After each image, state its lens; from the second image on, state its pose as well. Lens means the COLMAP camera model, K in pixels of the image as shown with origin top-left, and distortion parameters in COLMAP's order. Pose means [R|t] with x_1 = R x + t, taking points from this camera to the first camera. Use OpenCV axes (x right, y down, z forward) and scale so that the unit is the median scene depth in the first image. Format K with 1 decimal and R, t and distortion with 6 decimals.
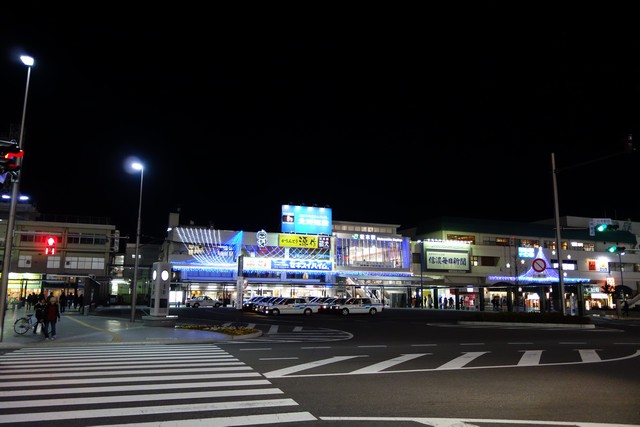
lens RADIAL K [[506.8, 0, 321.5], [0, 506.8, 212.6], [0, 0, 1]] dist [0.002476, 0.007797]
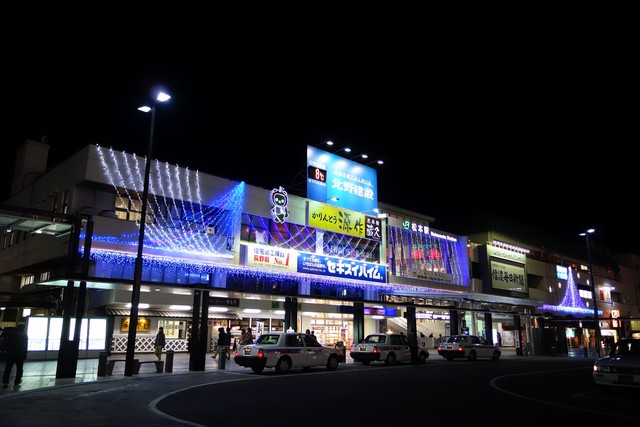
lens RADIAL K [[506.8, 0, 321.4], [0, 506.8, 213.6], [0, 0, 1]] dist [0.002476, 0.007797]
pose [[0.916943, 0.099418, 0.386435, -0.244892], [-0.079603, 0.994573, -0.066989, 0.081822], [-0.390998, 0.030663, 0.919881, 0.532224]]
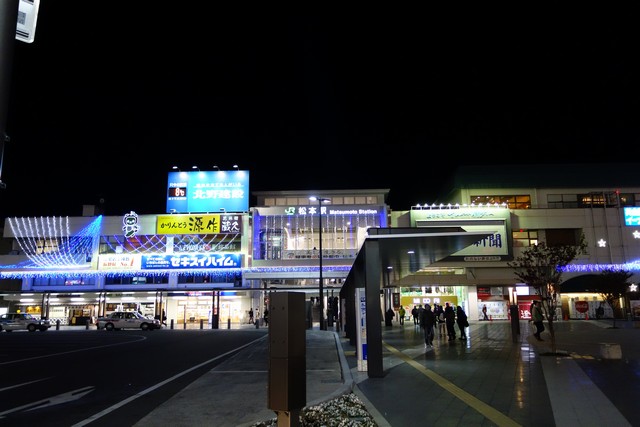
lens RADIAL K [[506.8, 0, 316.8], [0, 506.8, 215.3], [0, 0, 1]] dist [0.002476, 0.007797]
pose [[0.922816, -0.088049, -0.375043, 0.336530], [0.085665, 0.996057, -0.023062, 0.071077], [0.375595, -0.010846, 0.926721, 0.451047]]
